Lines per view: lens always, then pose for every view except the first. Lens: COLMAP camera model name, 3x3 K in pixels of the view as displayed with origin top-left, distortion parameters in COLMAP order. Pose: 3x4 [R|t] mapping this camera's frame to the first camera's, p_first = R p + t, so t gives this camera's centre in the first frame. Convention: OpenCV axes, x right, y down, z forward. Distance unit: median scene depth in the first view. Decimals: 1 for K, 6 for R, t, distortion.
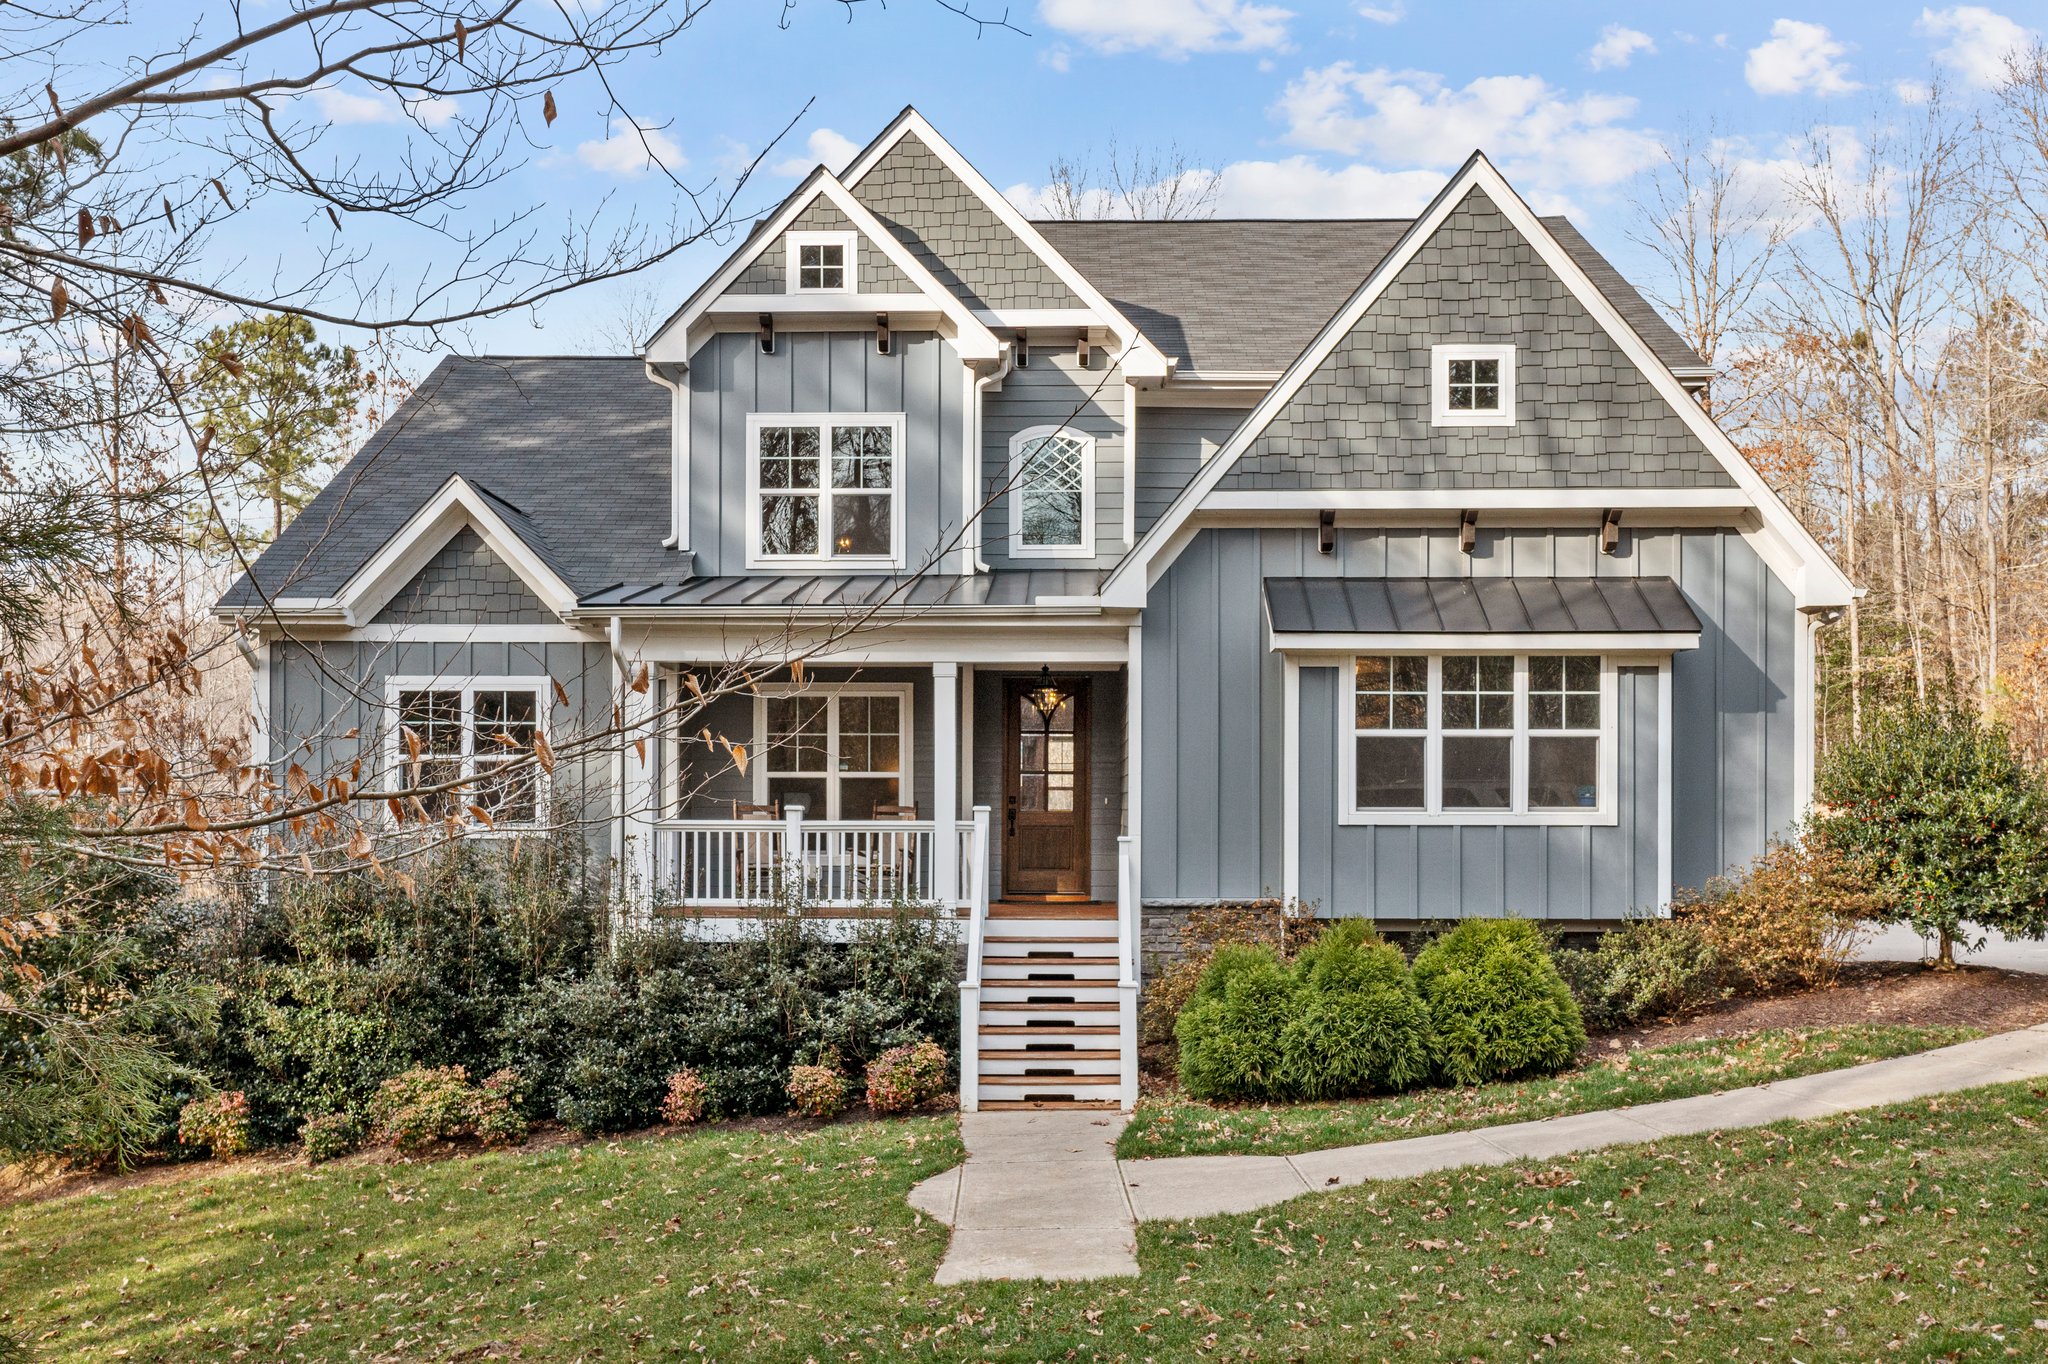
lens RADIAL K [[1664.1, 0, 1023.8], [0, 1664.1, 764.1], [0, 0, 1]] dist [0.000071, -0.002114]
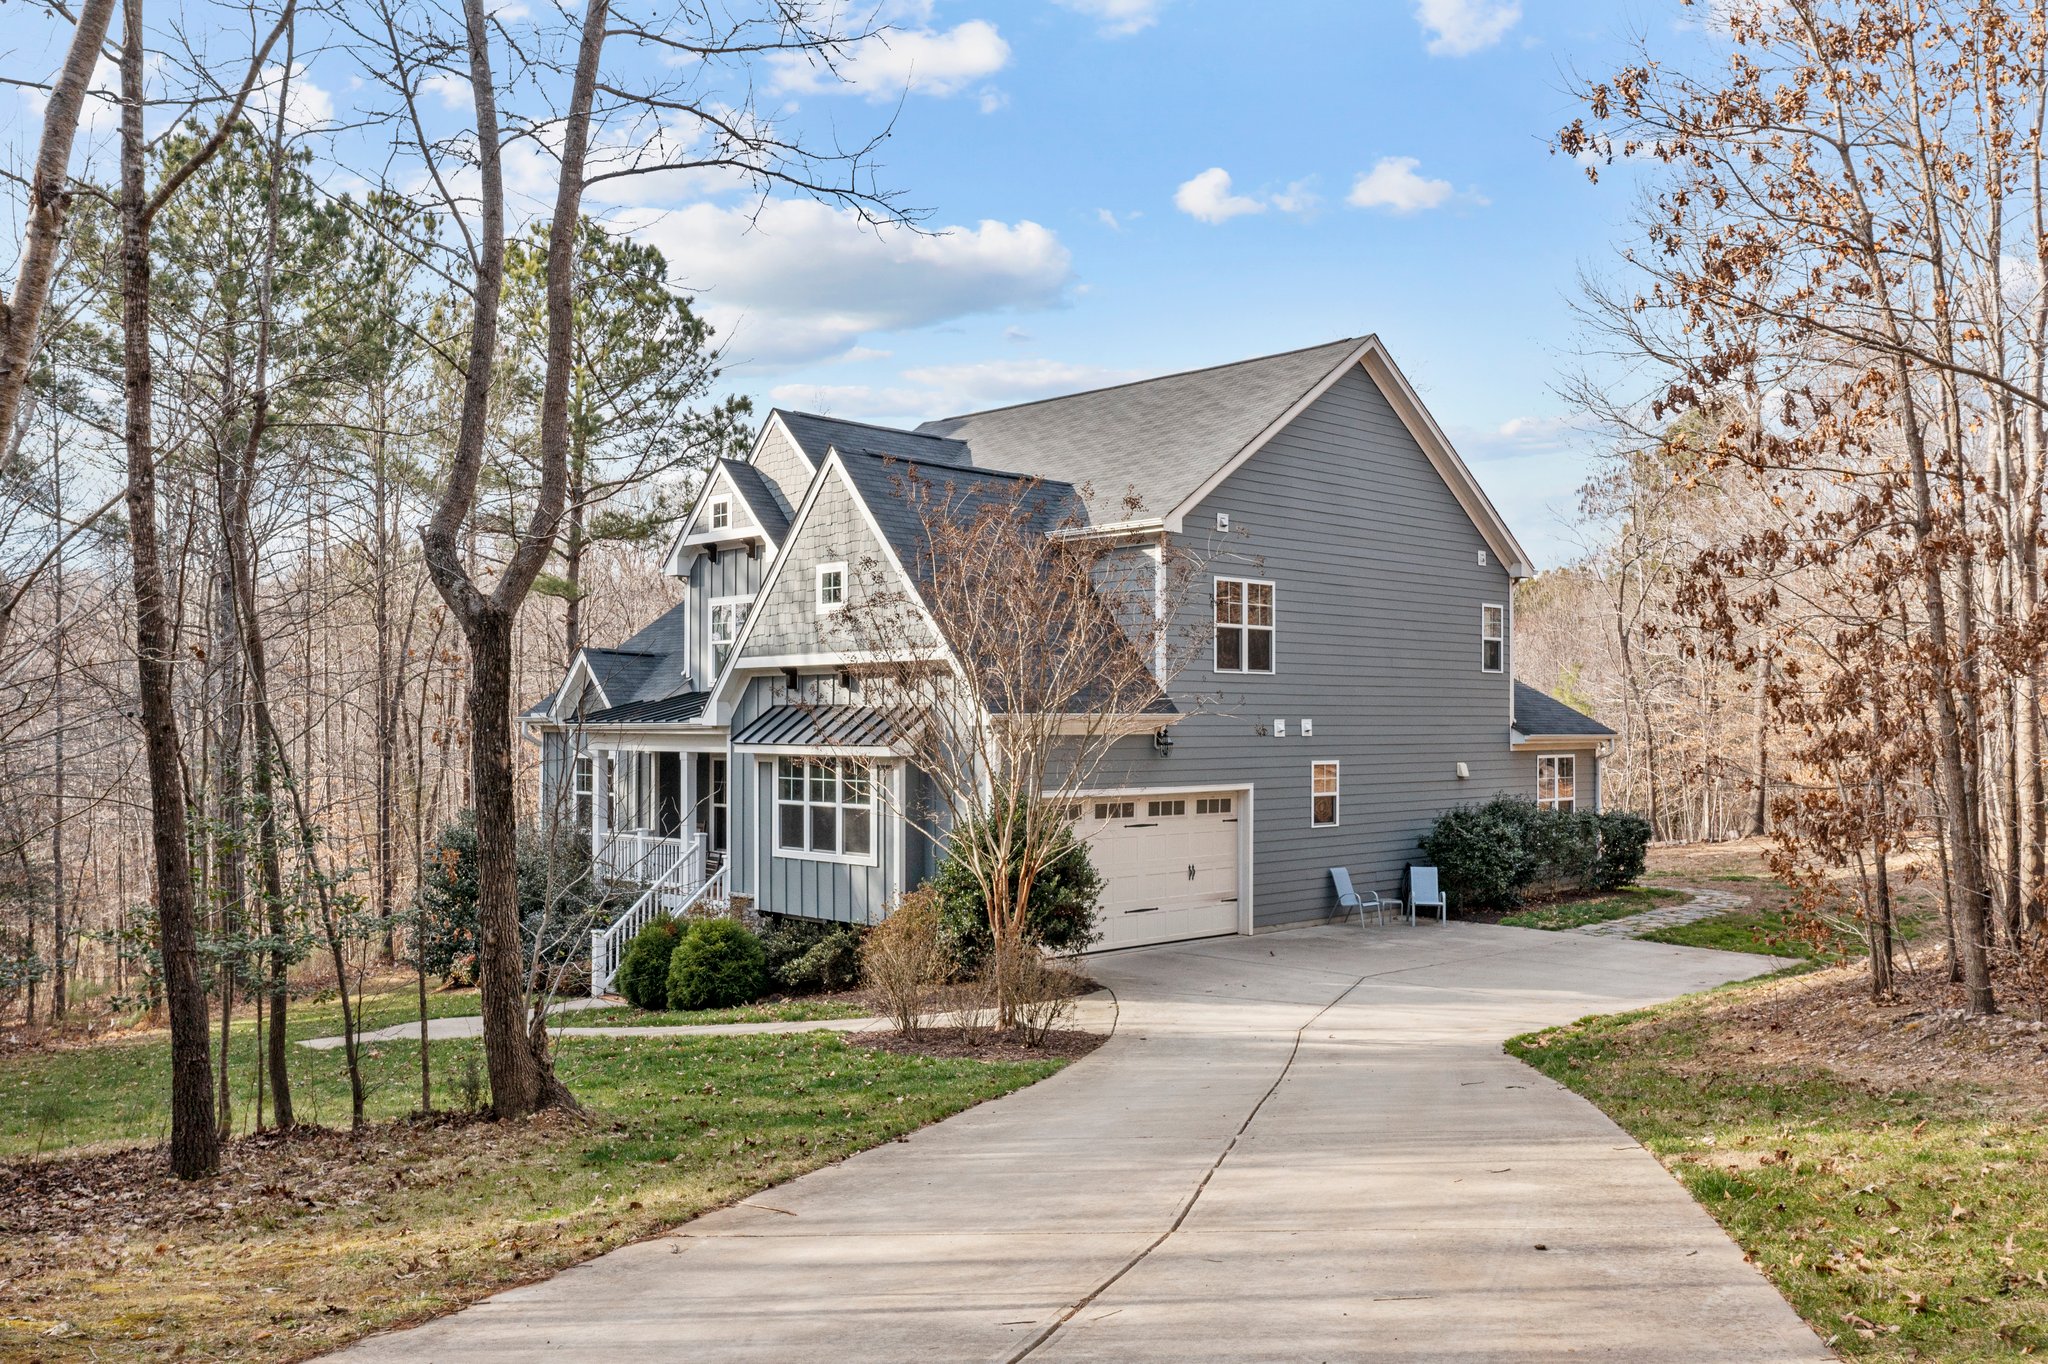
lens RADIAL K [[1712.4, 0, 1027.8], [0, 1712.4, 740.3], [0, 0, 1]] dist [-0.003561, 0.001630]
pose [[0.695145, 0.008713, -0.718817, 1.598744], [0.012810, 0.999618, 0.024504, -0.118544], [0.718756, -0.026242, 0.694767, -0.022505]]
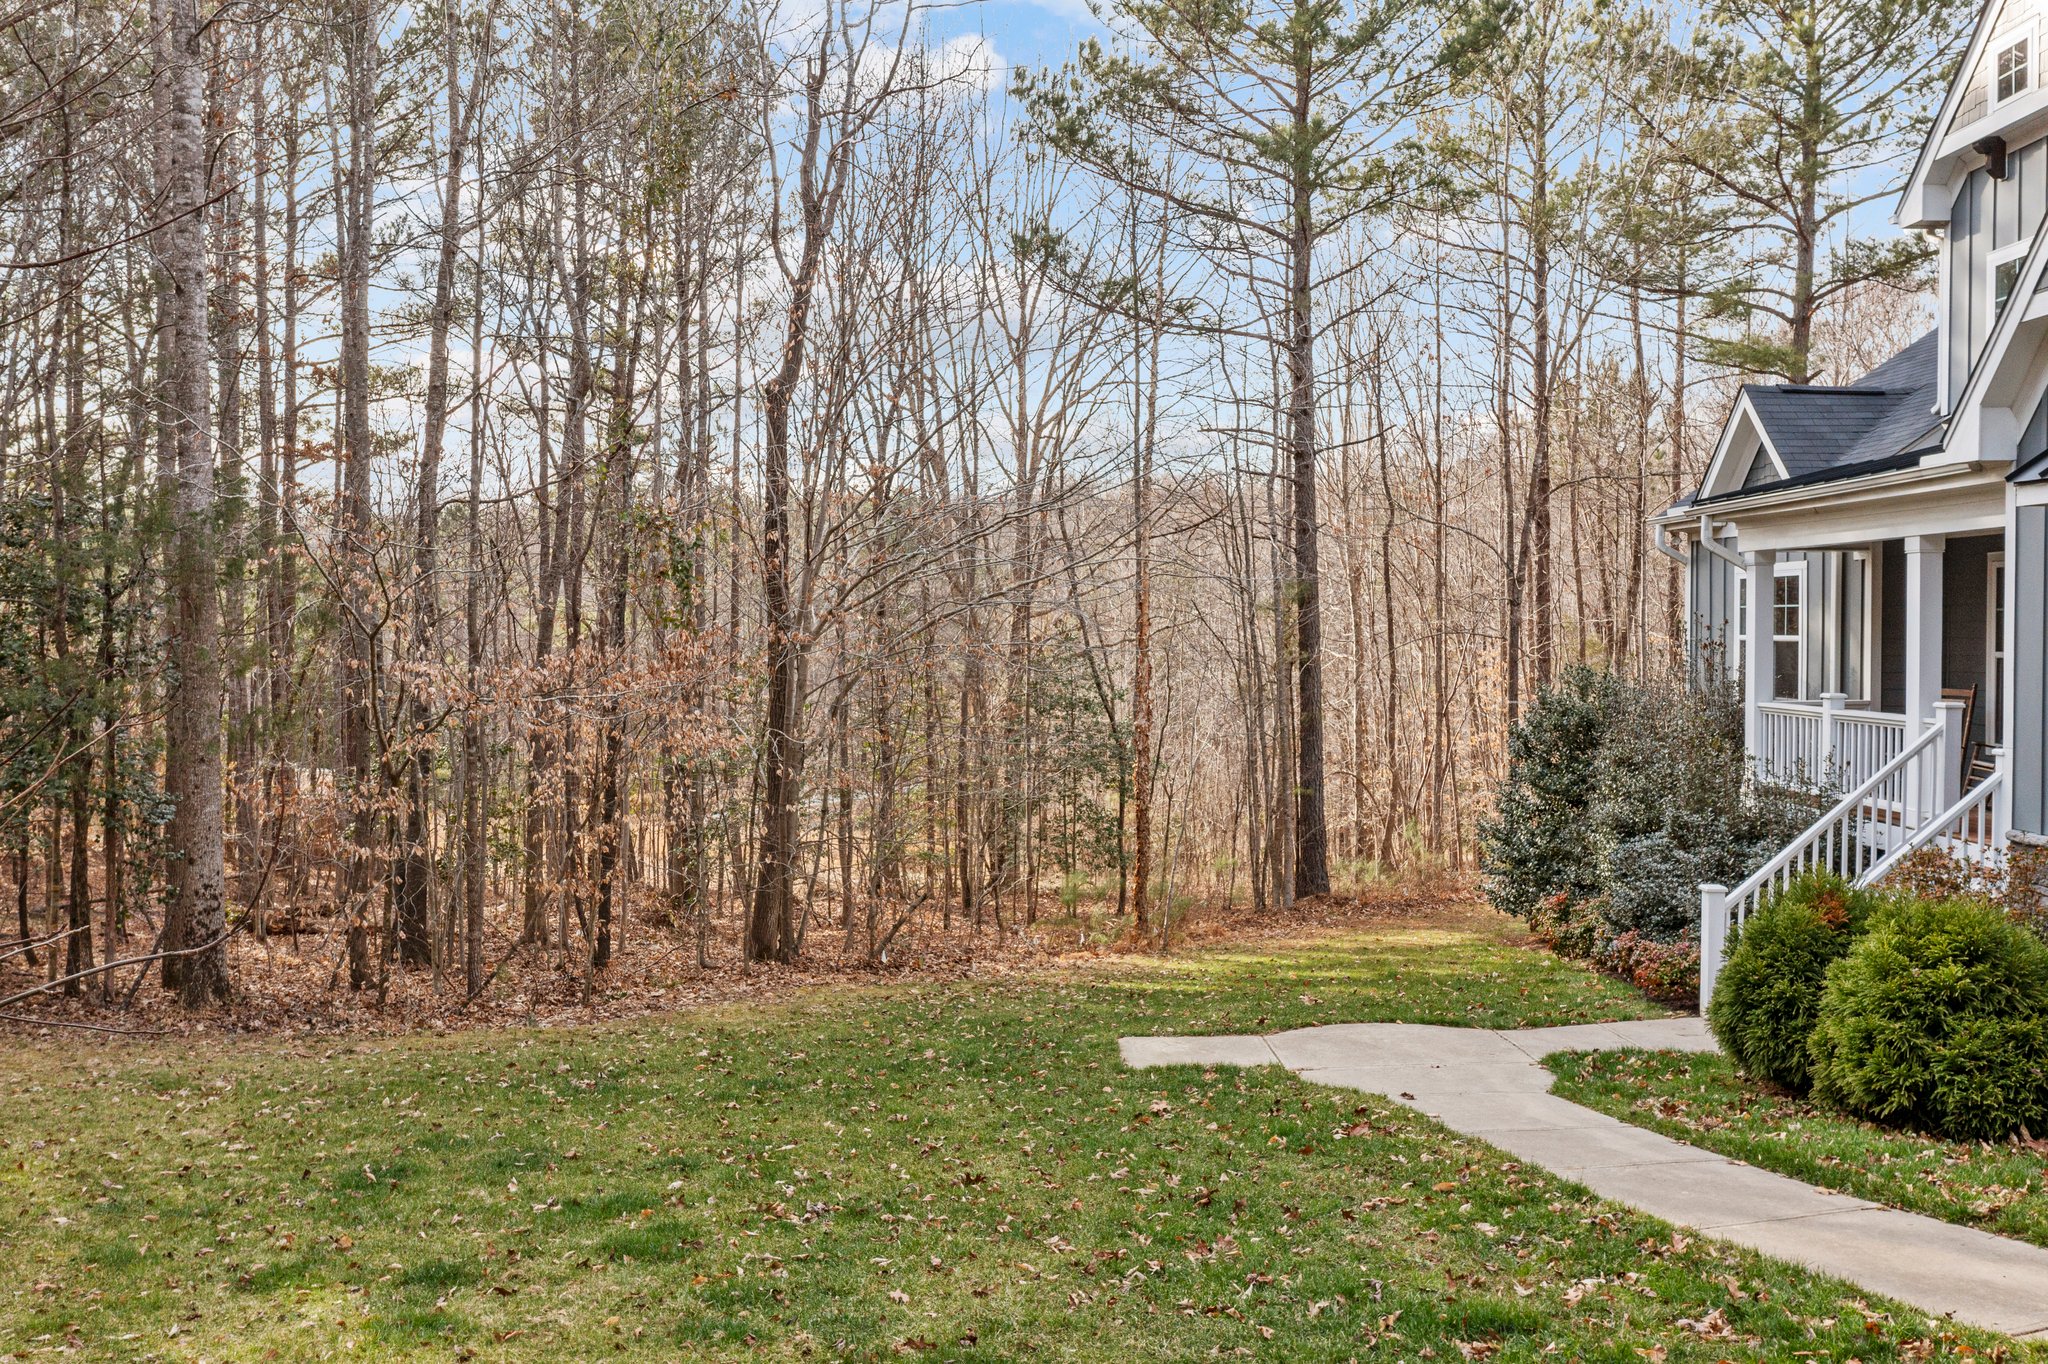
lens RADIAL K [[1641.1, 0, 1027.0], [0, 1641.1, 679.6], [0, 0, 1]] dist [-0.006109, 0.001083]
pose [[0.019608, 0.032093, -0.999293, 0.841248], [0.027921, 0.999077, 0.032634, -0.027235], [0.999418, -0.028542, 0.018694, 0.529393]]
